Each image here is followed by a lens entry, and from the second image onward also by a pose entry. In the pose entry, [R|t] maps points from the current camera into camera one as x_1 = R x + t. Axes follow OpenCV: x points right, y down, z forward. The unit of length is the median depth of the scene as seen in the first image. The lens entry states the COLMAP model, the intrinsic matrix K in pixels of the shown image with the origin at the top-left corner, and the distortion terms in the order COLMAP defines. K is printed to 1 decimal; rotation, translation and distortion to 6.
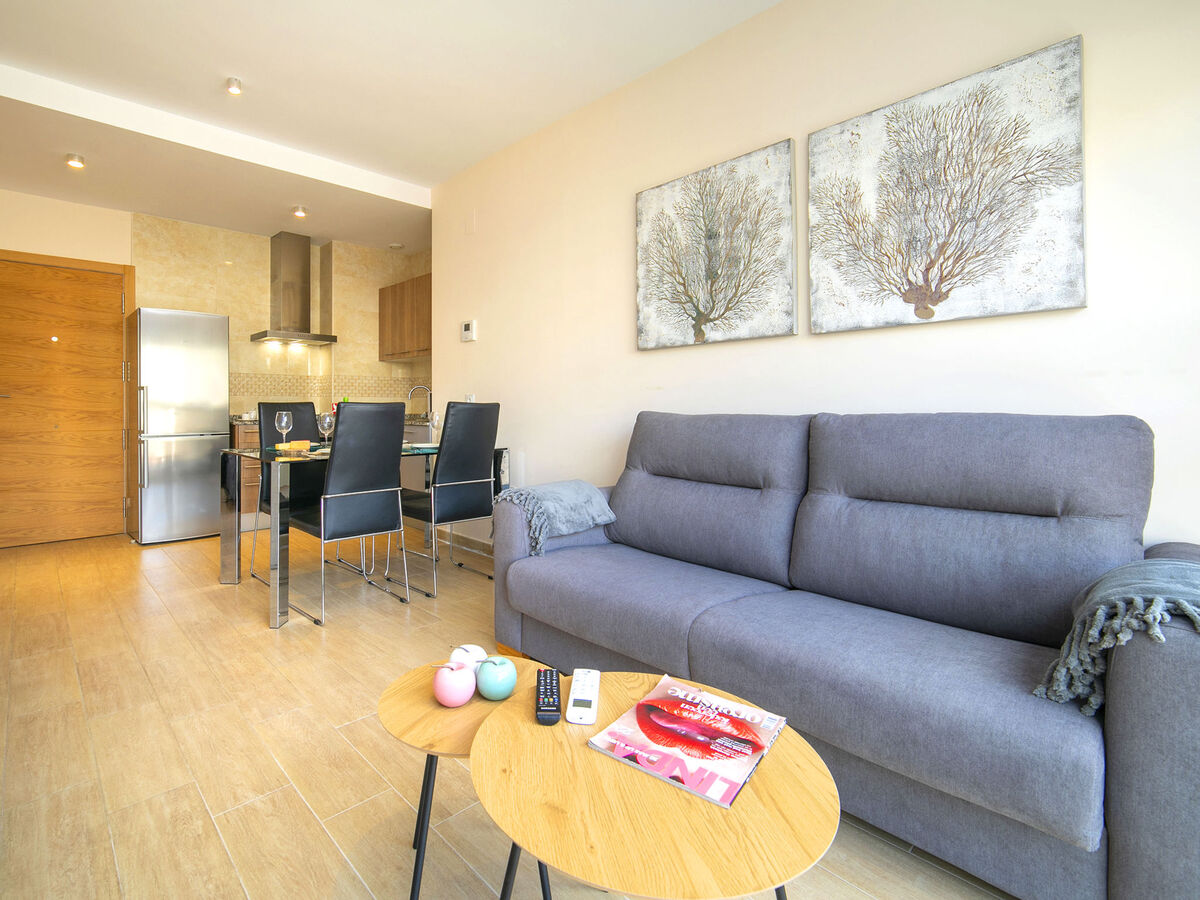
lens RADIAL K [[569.8, 0, 601.8], [0, 569.8, 457.4], [0, 0, 1]] dist [-0.005288, 0.000157]
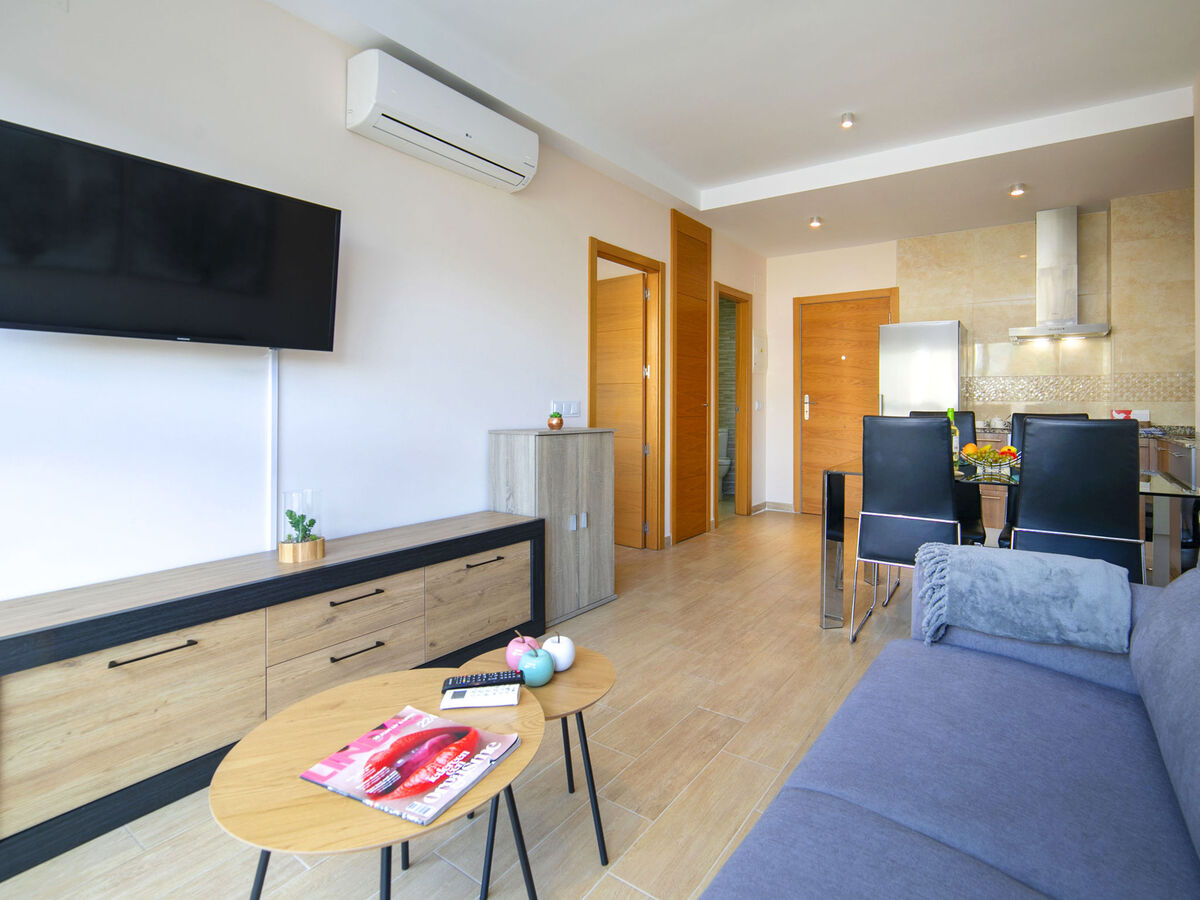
lens RADIAL K [[606.4, 0, 602.2], [0, 606.4, 446.7], [0, 0, 1]] dist [-0.009370, -0.001610]
pose [[0.167915, 0.072731, -0.983115, 0.412331], [-0.093675, 0.993939, 0.057532, -0.055414], [0.981341, 0.082433, 0.173710, 0.364132]]
